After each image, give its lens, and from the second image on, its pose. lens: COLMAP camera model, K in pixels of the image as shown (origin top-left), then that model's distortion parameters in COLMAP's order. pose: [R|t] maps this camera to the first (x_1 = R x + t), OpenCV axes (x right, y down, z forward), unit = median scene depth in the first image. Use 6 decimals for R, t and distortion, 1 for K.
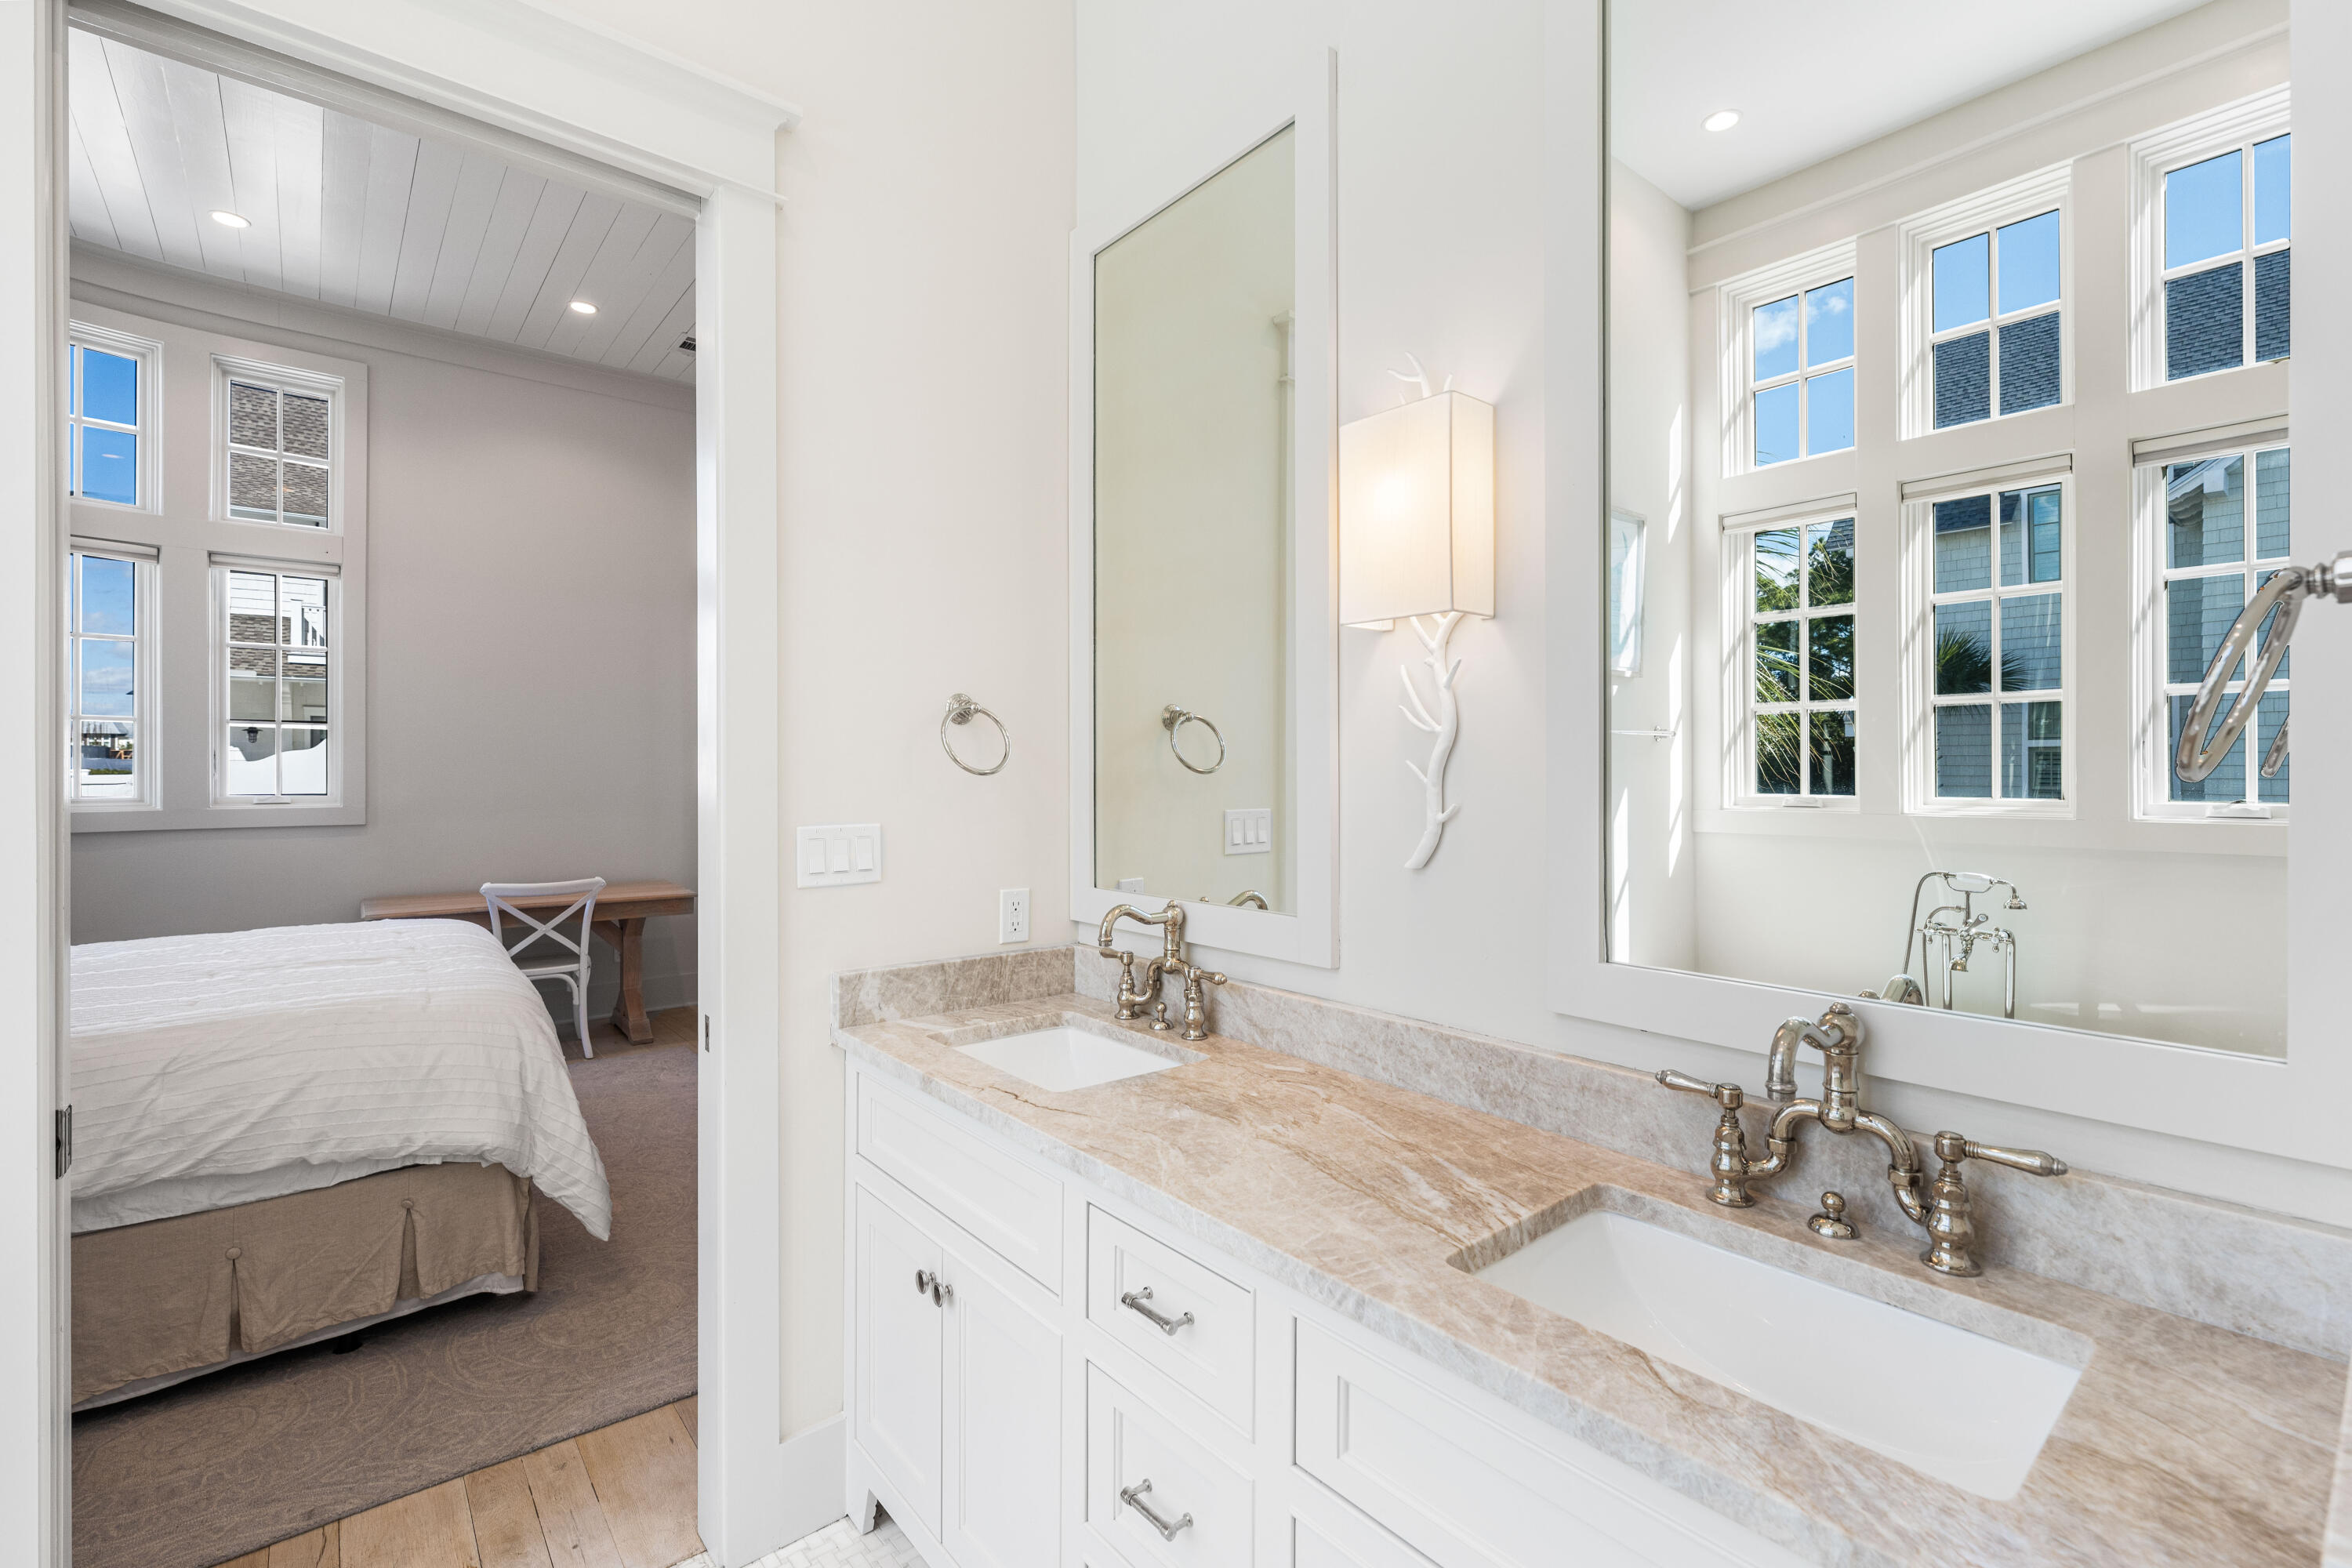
lens RADIAL K [[1037.6, 0, 1172.9], [0, 1037.6, 771.8], [0, 0, 1]] dist [-0.001853, -0.000063]
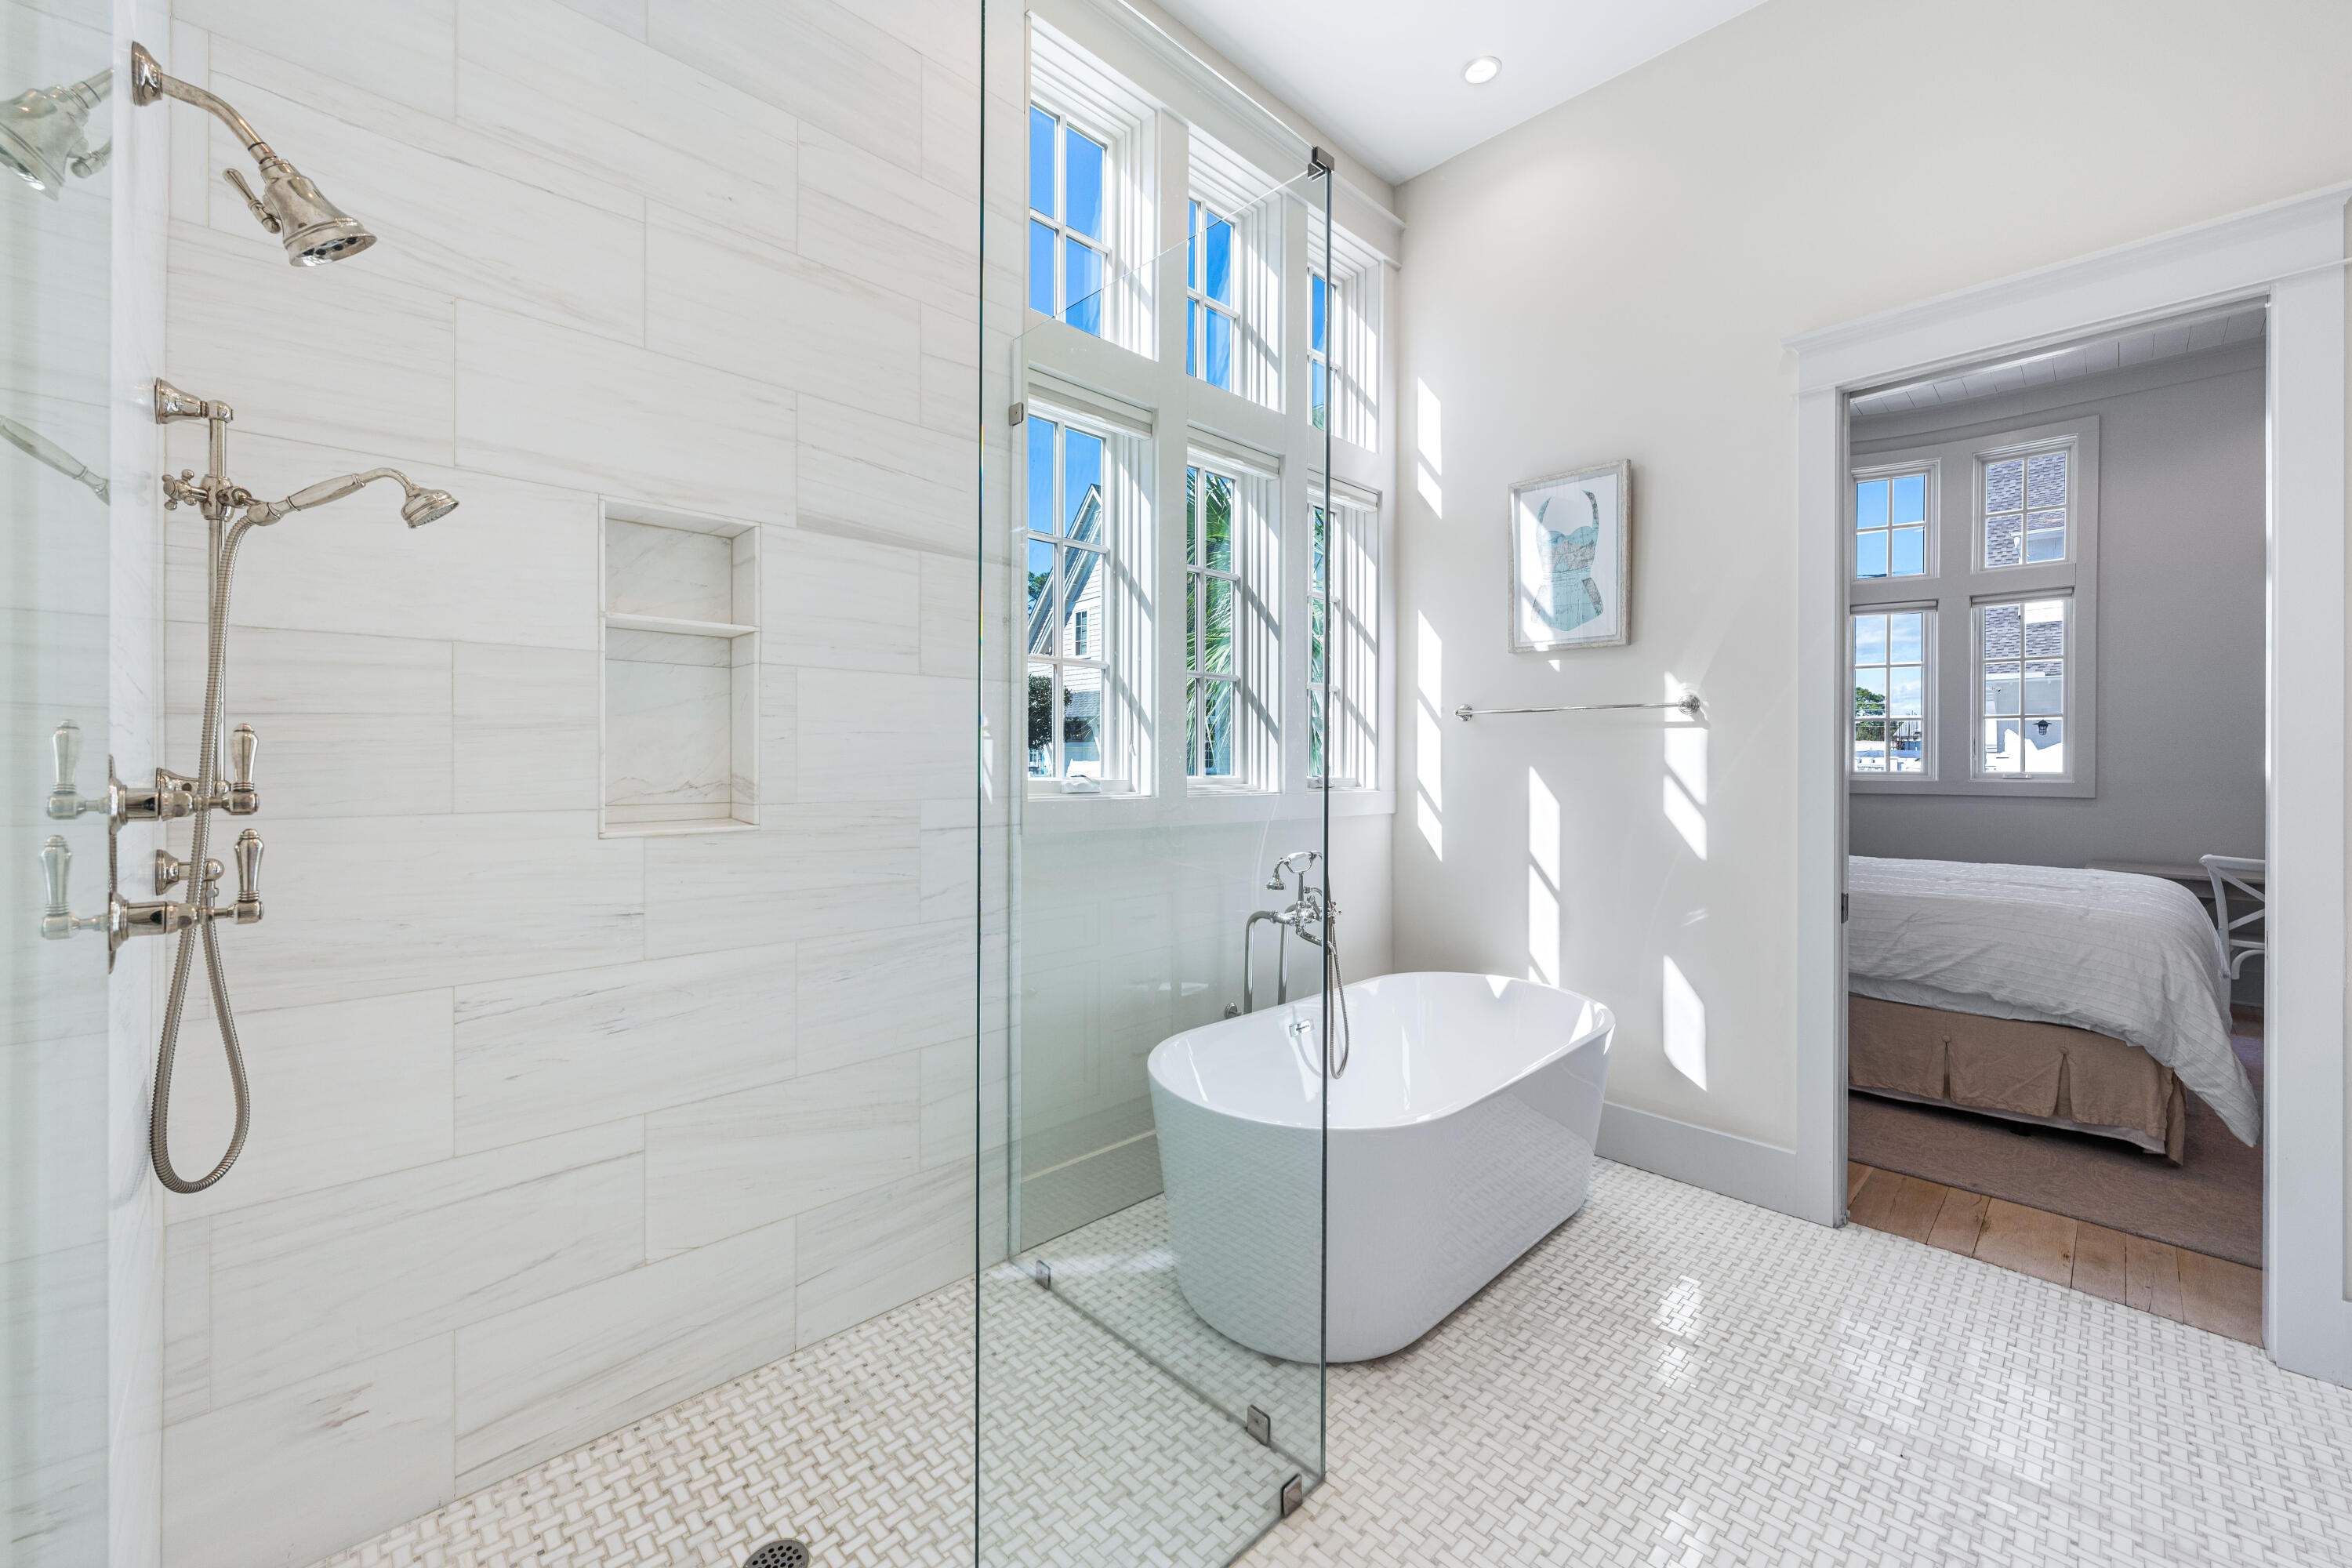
lens RADIAL K [[933.2, 0, 1172.2], [0, 933.2, 765.2], [0, 0, 1]] dist [-0.000054, -0.000138]
pose [[0.084605, 0.005123, -0.996401, 0.427905], [-0.002239, 0.999985, 0.004952, 0.019738], [0.996412, 0.001812, 0.084616, -0.327108]]
